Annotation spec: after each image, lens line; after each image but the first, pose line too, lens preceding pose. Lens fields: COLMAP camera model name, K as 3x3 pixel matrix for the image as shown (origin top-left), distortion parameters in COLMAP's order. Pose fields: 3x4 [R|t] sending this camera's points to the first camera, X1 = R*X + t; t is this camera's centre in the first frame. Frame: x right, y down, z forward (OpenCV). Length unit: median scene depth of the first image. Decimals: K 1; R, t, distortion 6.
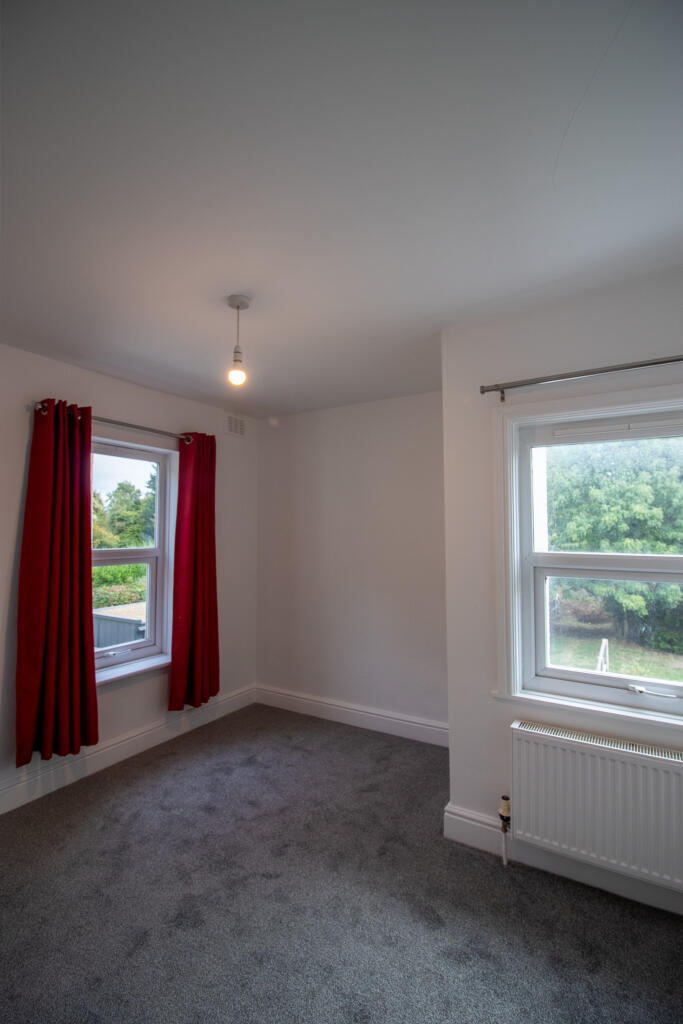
lens RADIAL K [[488.7, 0, 336.7], [0, 488.7, 525.4], [0, 0, 1]] dist [0.003240, -0.000838]
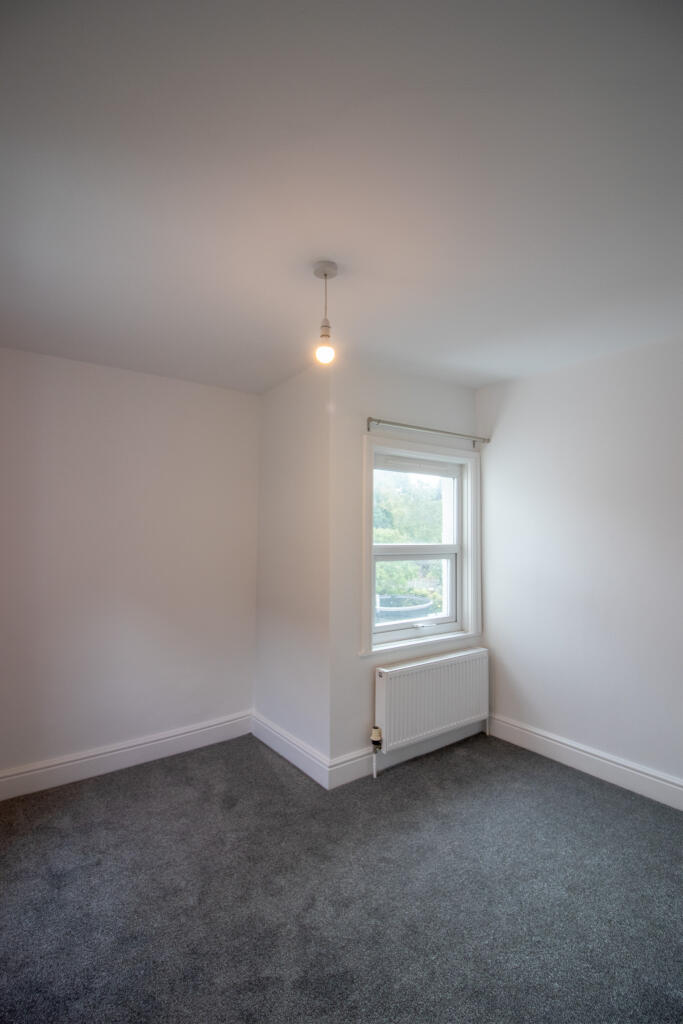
lens RADIAL K [[488.7, 0, 336.7], [0, 488.7, 525.4], [0, 0, 1]] dist [0.003240, -0.000838]
pose [[0.381897, 0.012666, 0.924118, -0.947850], [-0.013001, 0.999881, -0.008331, 0.014401], [-0.924113, -0.008833, 0.382016, 0.594730]]
